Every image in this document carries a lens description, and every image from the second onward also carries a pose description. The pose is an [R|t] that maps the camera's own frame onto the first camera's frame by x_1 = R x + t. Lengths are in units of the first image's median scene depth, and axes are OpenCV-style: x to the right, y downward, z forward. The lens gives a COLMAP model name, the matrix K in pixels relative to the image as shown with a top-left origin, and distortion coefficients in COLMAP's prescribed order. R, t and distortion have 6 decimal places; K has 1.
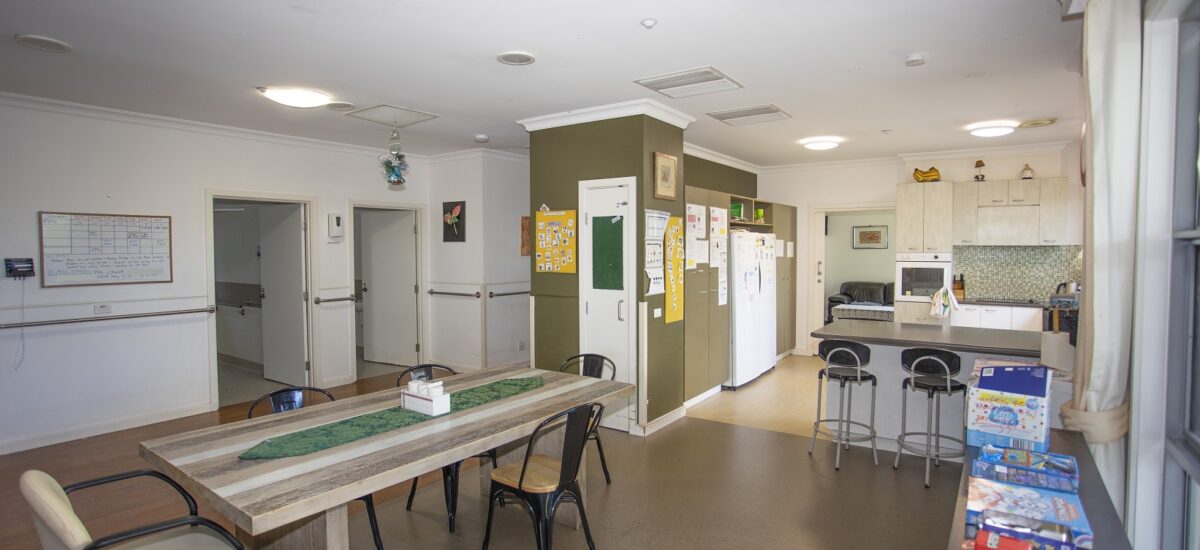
lens RADIAL K [[595.9, 0, 600.0], [0, 595.9, 275.0], [0, 0, 1]] dist [-0.001096, 0.000149]
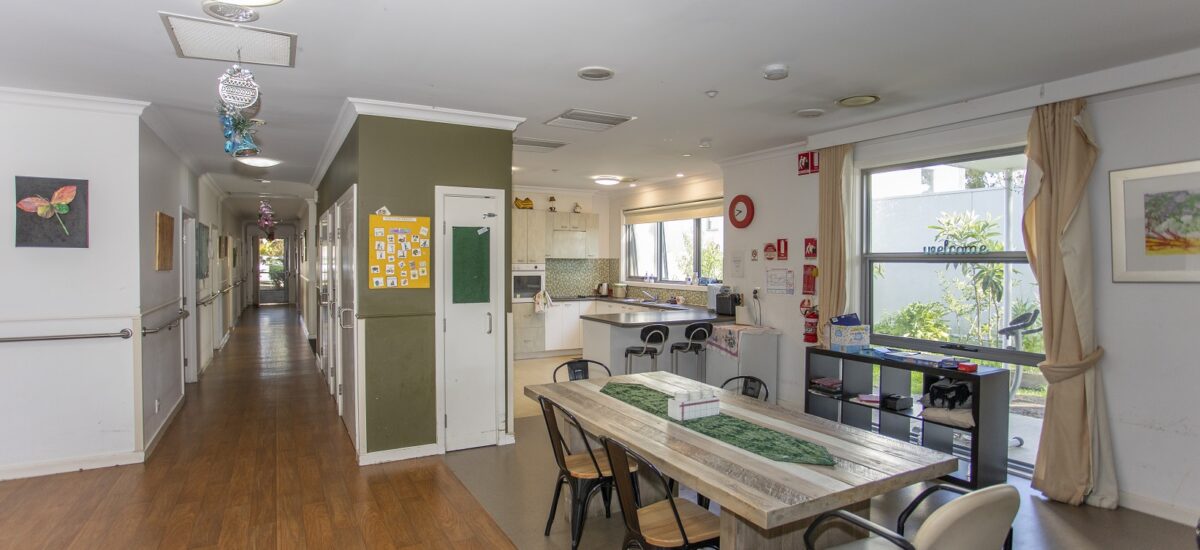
lens RADIAL K [[595.9, 0, 600.0], [0, 595.9, 275.0], [0, 0, 1]] dist [-0.001096, 0.000149]
pose [[0.457696, -0.019811, 0.888888, -0.624979], [0.036472, 0.999329, 0.003492, -0.014016], [-0.888360, 0.030821, 0.458111, 0.317589]]
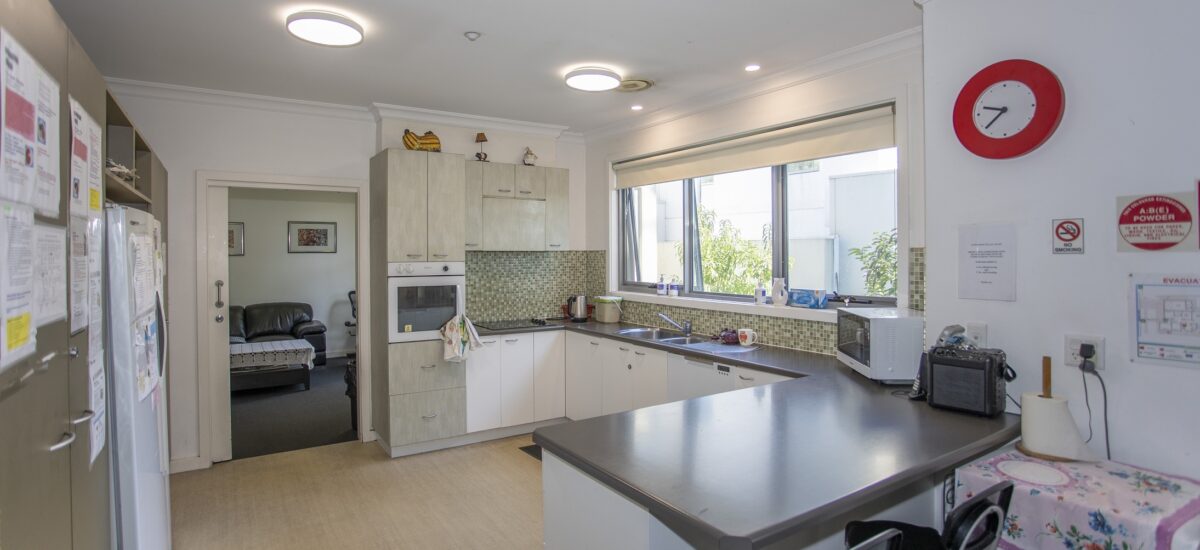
lens RADIAL K [[590.1, 0, 584.4], [0, 590.1, 251.1], [0, 0, 1]] dist [-0.001142, -0.000148]
pose [[0.412600, 0.002360, 0.910909, 0.045416], [0.043792, 0.998789, -0.022423, -0.032356], [-0.909859, 0.049142, 0.411997, 0.691042]]
